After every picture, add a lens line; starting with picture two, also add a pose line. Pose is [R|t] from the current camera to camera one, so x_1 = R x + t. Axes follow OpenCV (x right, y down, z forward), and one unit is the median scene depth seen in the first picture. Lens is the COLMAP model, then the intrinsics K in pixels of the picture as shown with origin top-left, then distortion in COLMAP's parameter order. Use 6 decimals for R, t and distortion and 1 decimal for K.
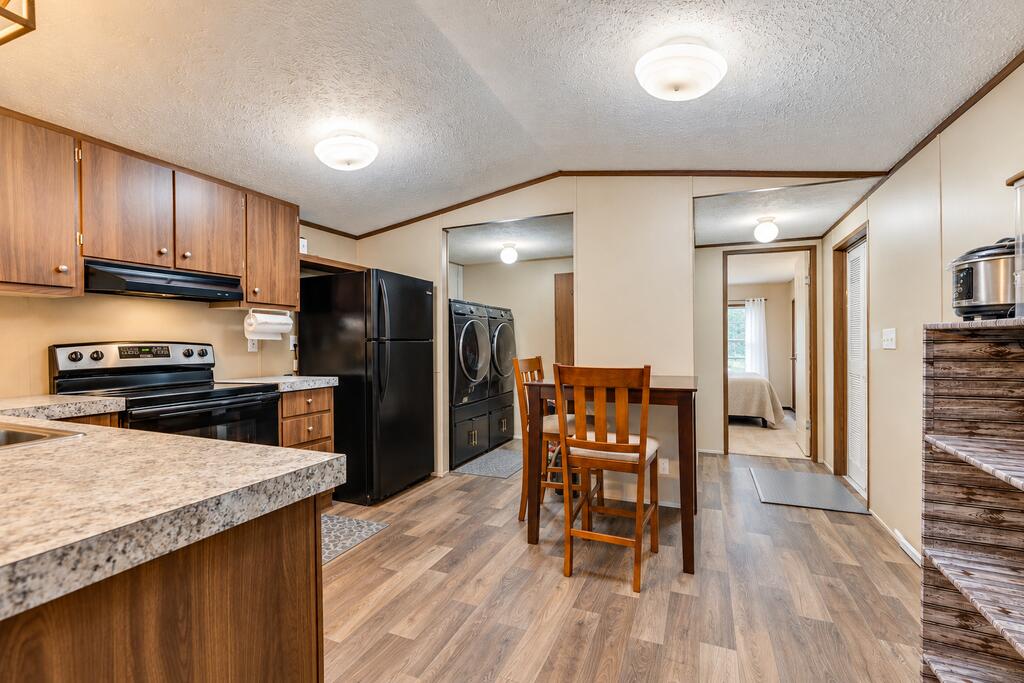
lens RADIAL K [[462.4, 0, 512.0], [0, 462.4, 341.5], [0, 0, 1]] dist [0.001752, 0.000655]
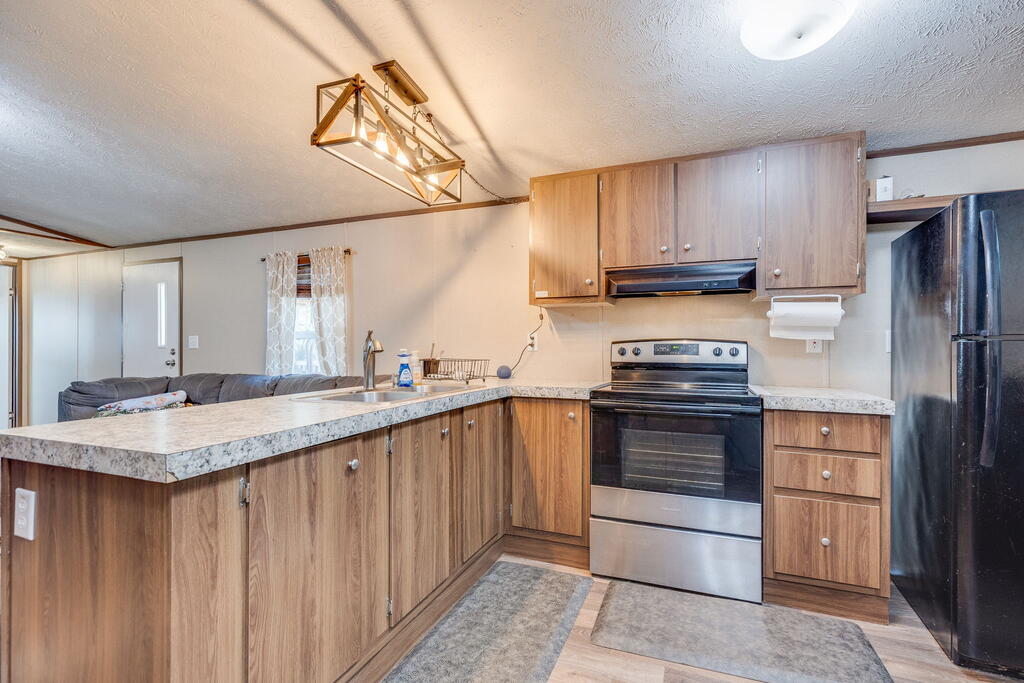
lens RADIAL K [[462.4, 0, 512.0], [0, 462.4, 341.5], [0, 0, 1]] dist [0.001752, 0.000655]
pose [[0.023147, 0.005719, -0.999716, 0.214254], [-0.001438, 0.999983, 0.005687, -0.000164], [0.999731, 0.001306, 0.023154, 0.582099]]
